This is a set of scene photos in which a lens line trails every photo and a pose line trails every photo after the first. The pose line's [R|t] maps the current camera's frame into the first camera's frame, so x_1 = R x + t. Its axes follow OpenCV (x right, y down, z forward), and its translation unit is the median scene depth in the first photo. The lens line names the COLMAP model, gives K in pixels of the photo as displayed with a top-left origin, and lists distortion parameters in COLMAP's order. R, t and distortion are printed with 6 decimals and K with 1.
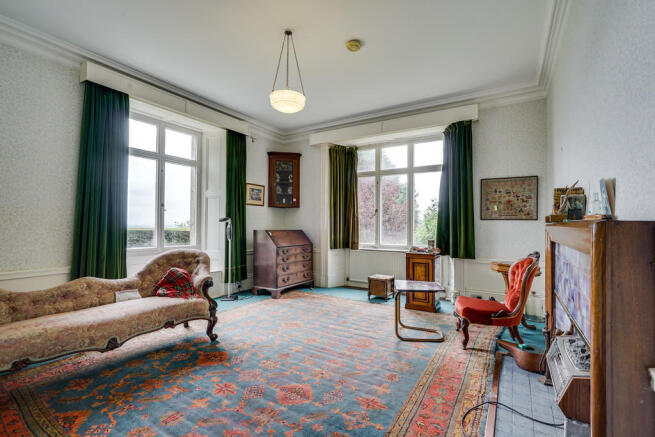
lens RADIAL K [[289.5, 0, 327.3], [0, 289.5, 222.3], [0, 0, 1]] dist [-0.013432, -0.000164]
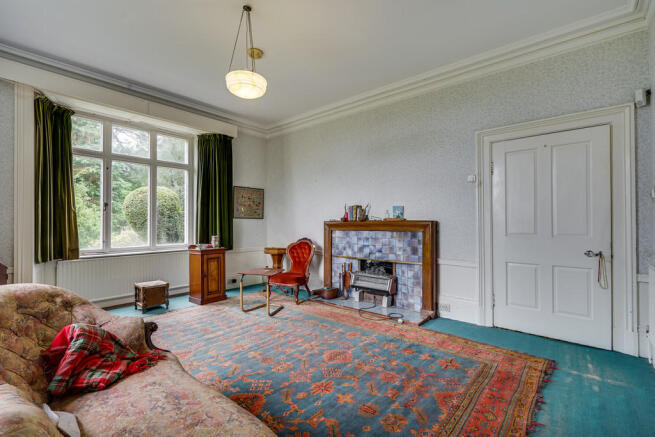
lens RADIAL K [[289.5, 0, 324.5], [0, 289.5, 221.3], [0, 0, 1]] dist [-0.013432, -0.000164]
pose [[0.162830, -0.002233, 0.986652, -0.658904], [-0.004094, 0.999987, 0.002939, -0.000328], [-0.986646, -0.004518, 0.162819, 0.410945]]
